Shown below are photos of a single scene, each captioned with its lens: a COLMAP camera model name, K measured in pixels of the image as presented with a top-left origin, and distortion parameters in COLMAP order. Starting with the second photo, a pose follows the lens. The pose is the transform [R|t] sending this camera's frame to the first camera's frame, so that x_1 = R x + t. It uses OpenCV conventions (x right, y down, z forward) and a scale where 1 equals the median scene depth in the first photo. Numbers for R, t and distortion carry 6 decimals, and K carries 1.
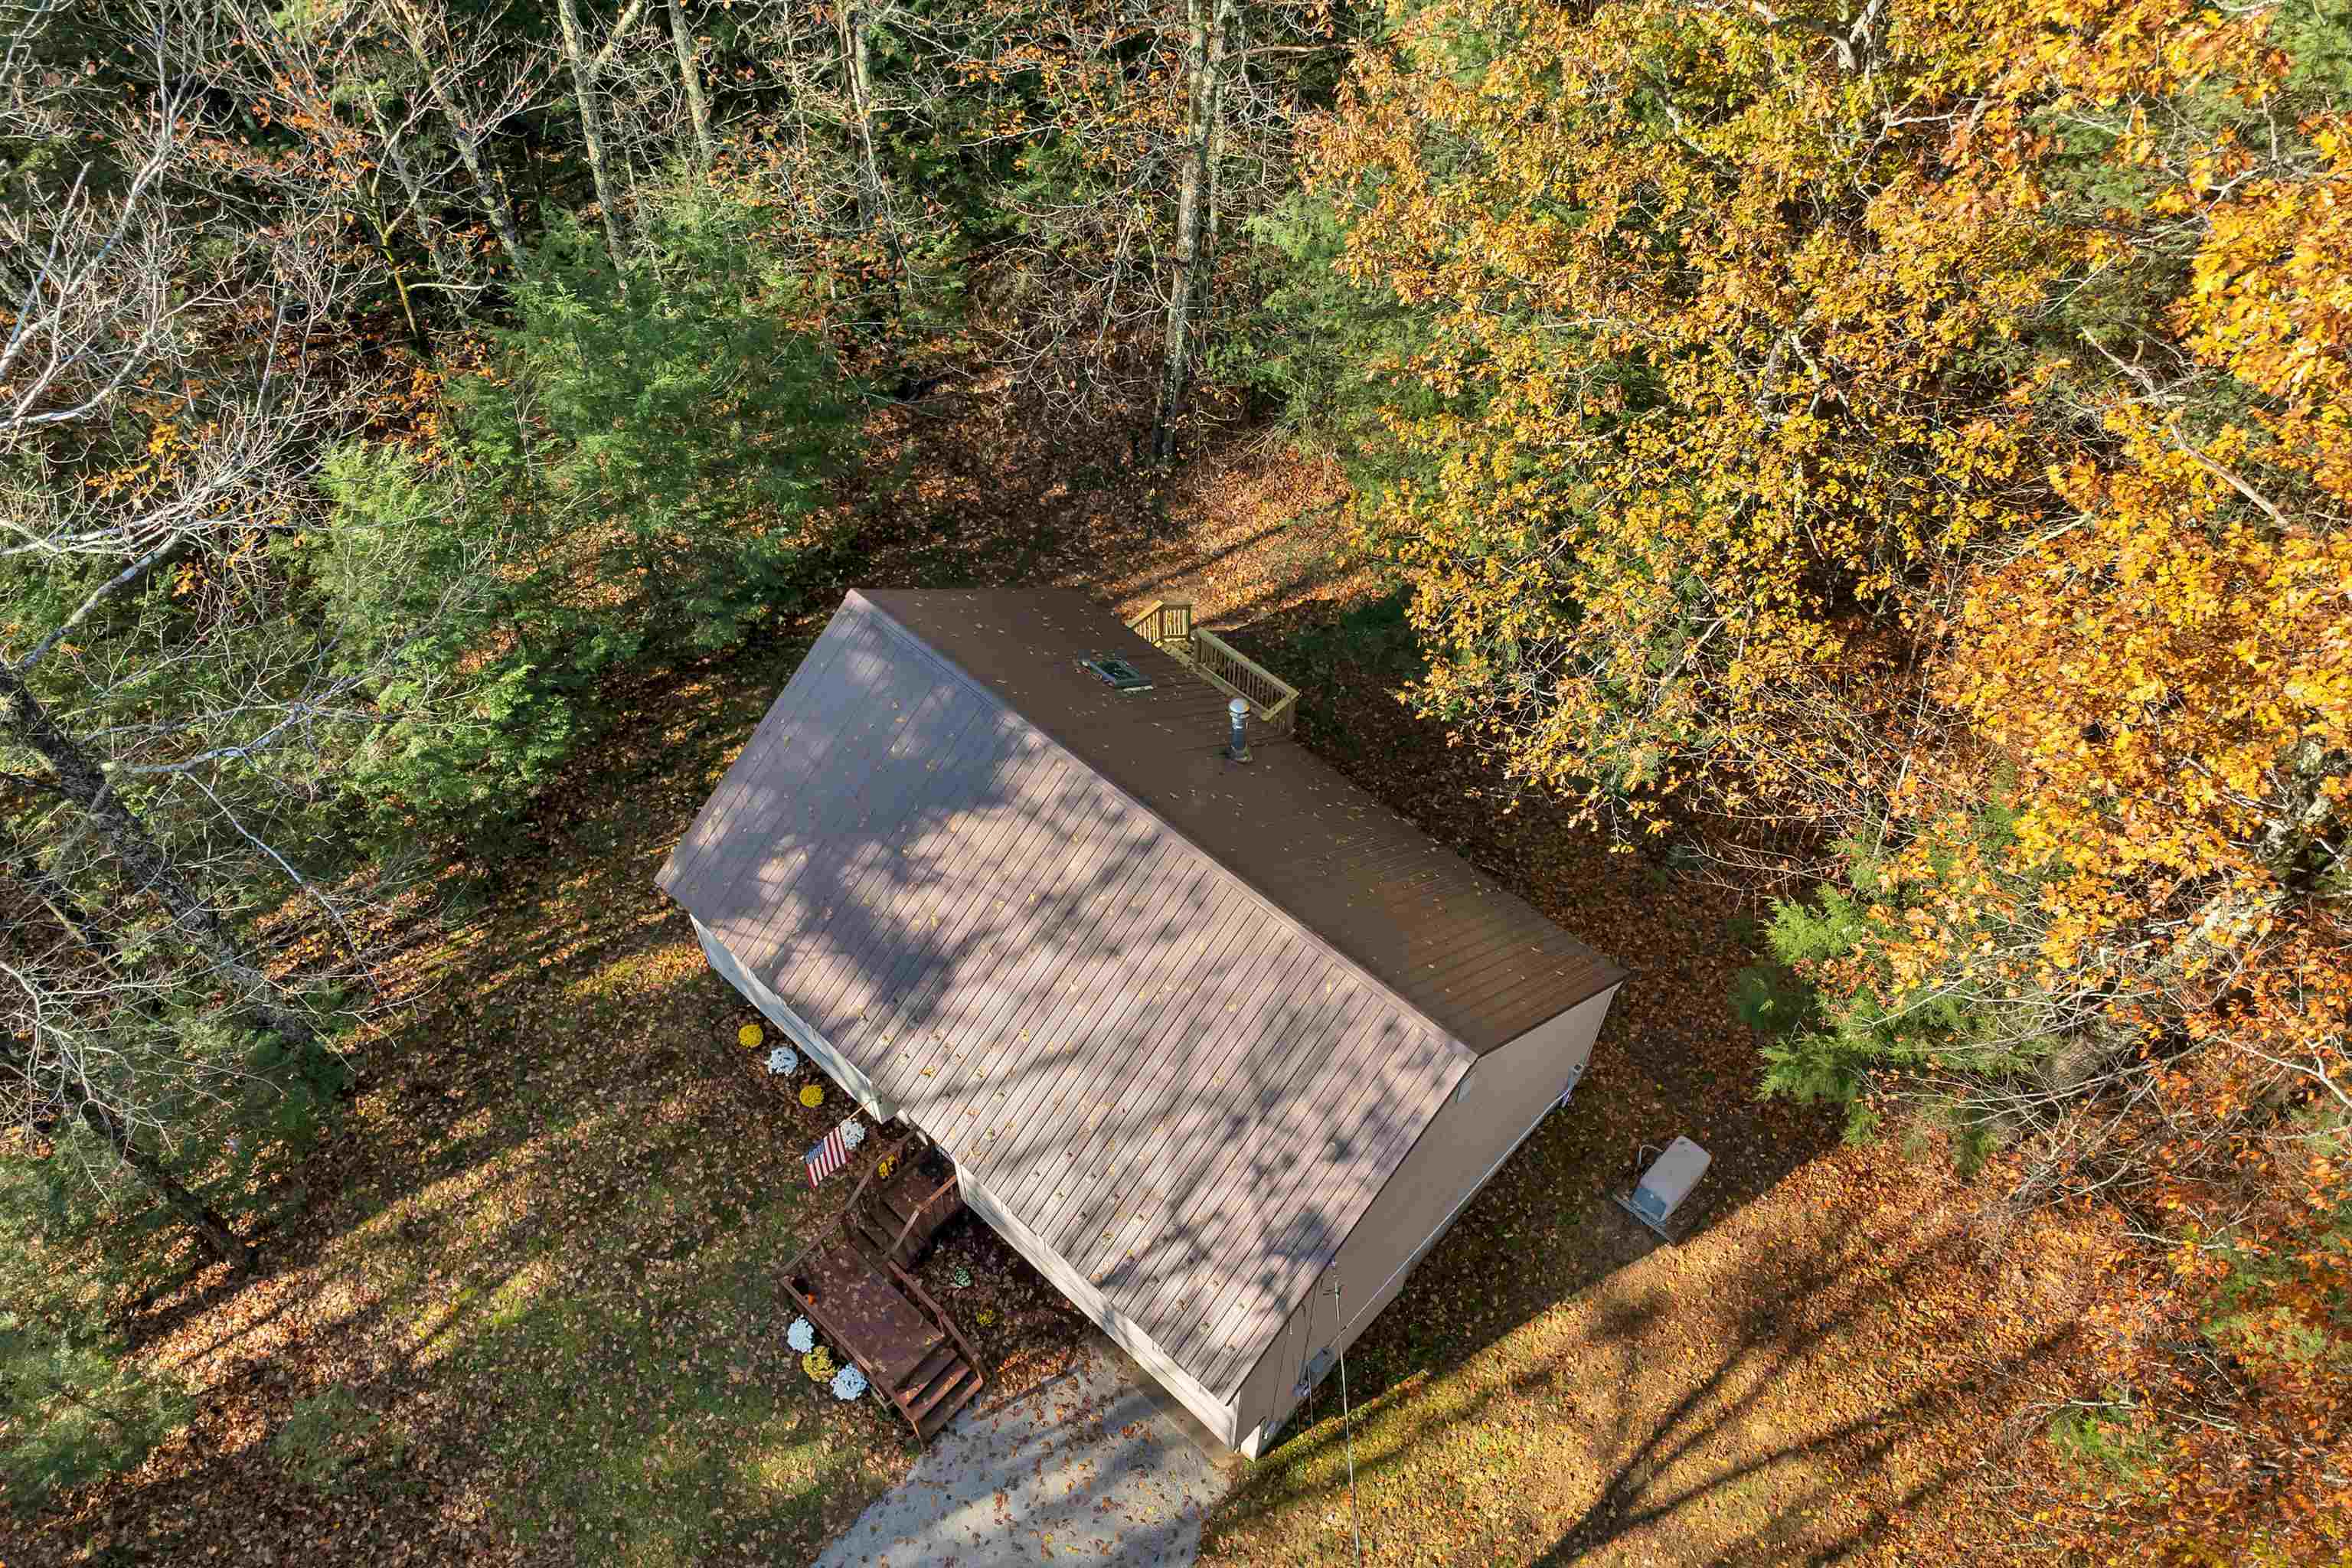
lens RADIAL K [[1840.0, 0, 1176.0], [0, 1840.0, 784.0], [0, 0, 1]] dist [-0.013709, -0.002870]
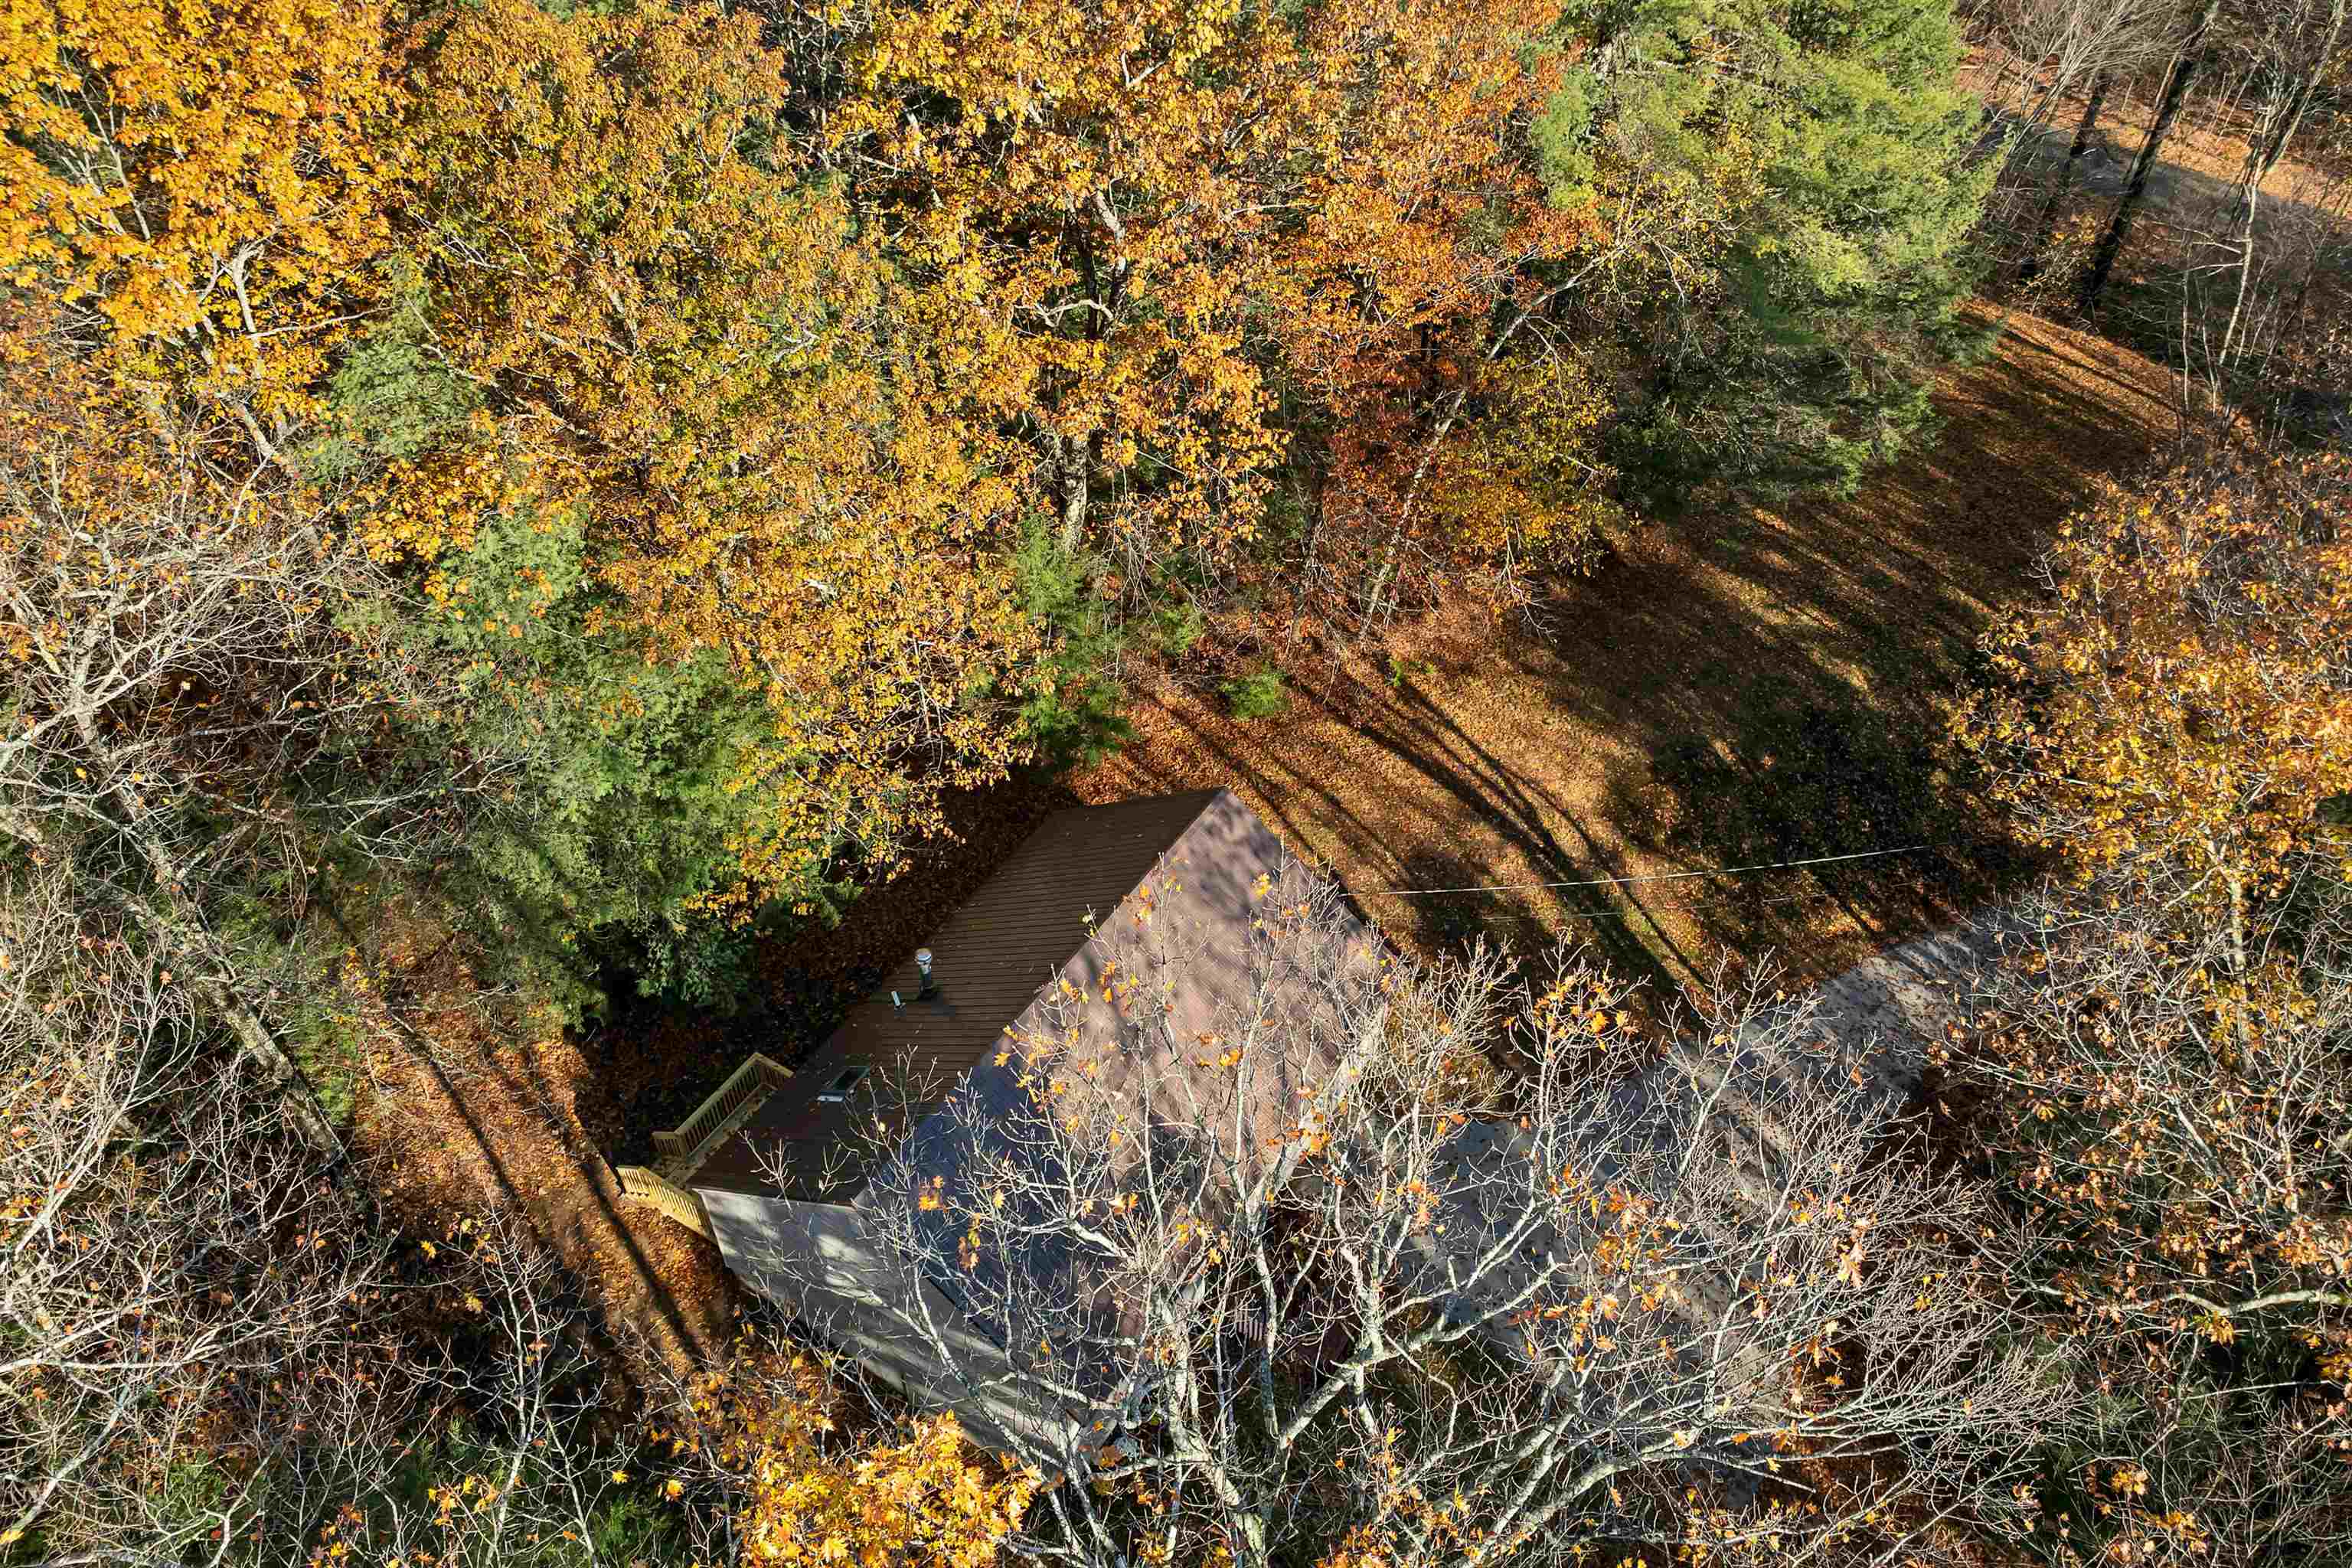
lens RADIAL K [[1840.0, 0, 1176.0], [0, 1840.0, 784.0], [0, 0, 1]] dist [-0.013709, -0.002870]
pose [[-0.203371, -0.669162, 0.714747, -0.838274], [0.739138, 0.373826, 0.560295, -0.675811], [-0.642118, 0.642243, 0.418578, 0.276528]]
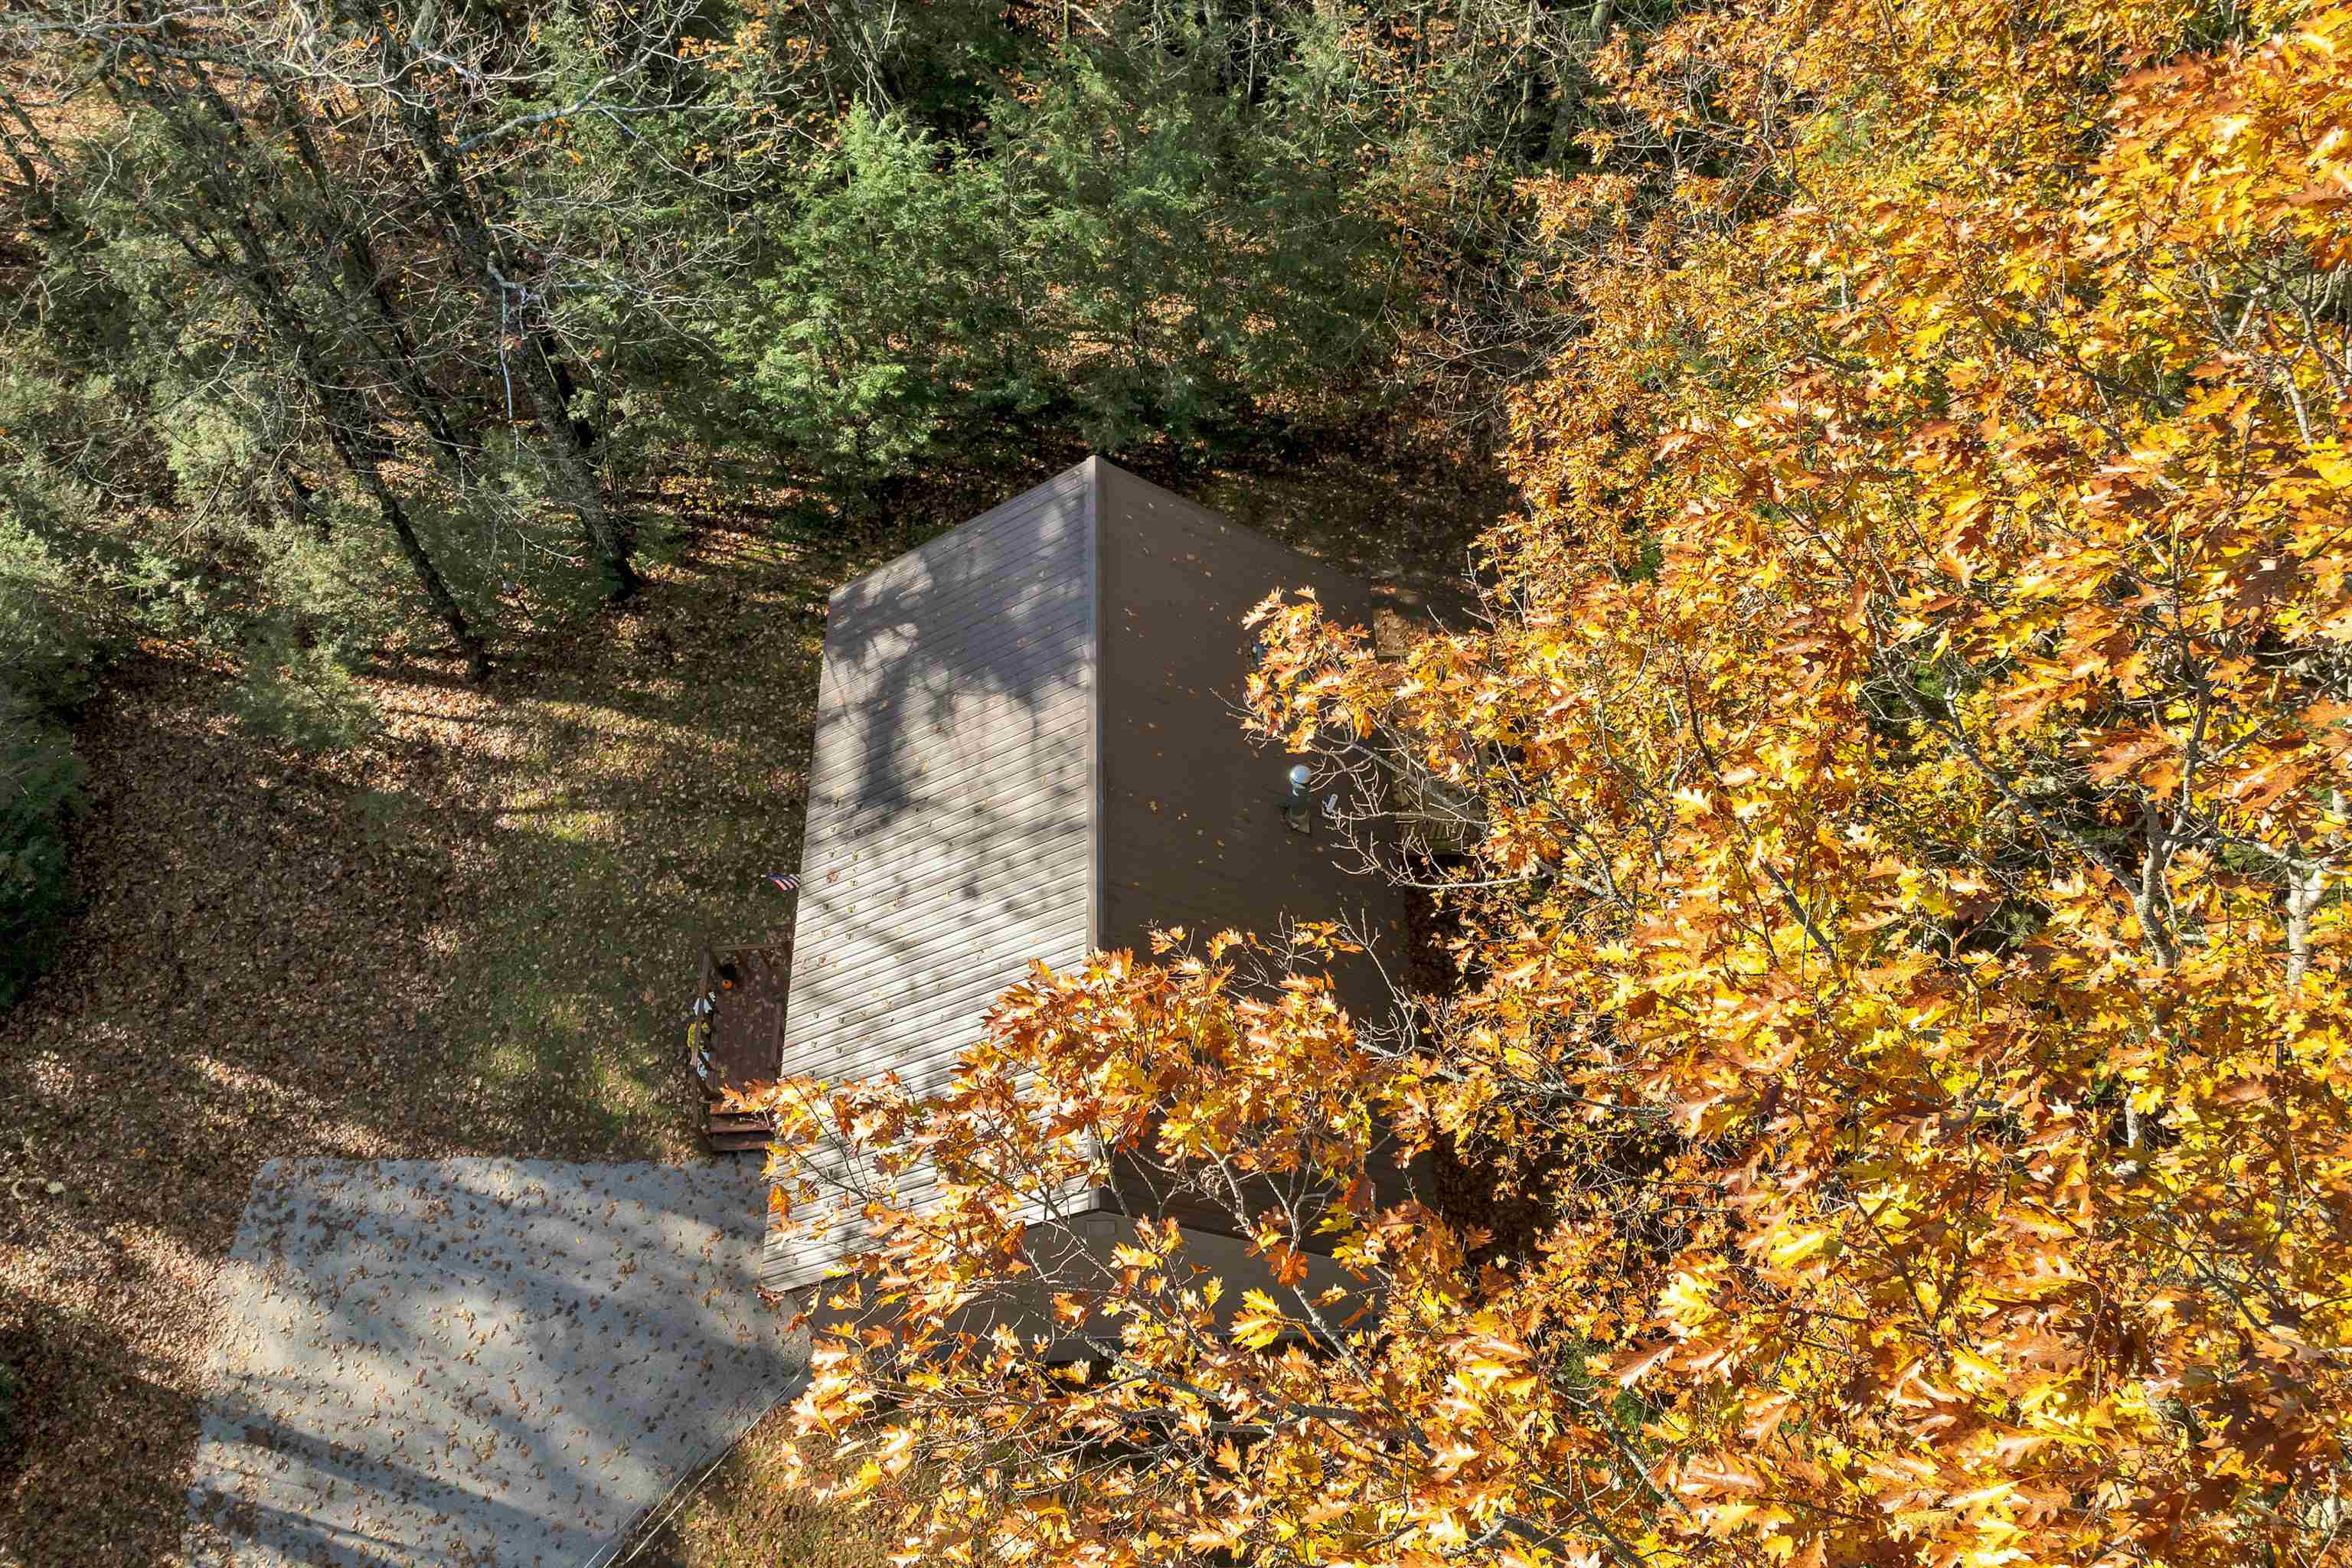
lens RADIAL K [[1840.0, 0, 1176.0], [0, 1840.0, 784.0], [0, 0, 1]] dist [-0.013709, -0.002870]
pose [[0.702298, 0.582256, -0.409579, 0.377825], [-0.538896, 0.810773, 0.228558, -0.218124], [0.465155, 0.060205, 0.883179, 0.148957]]
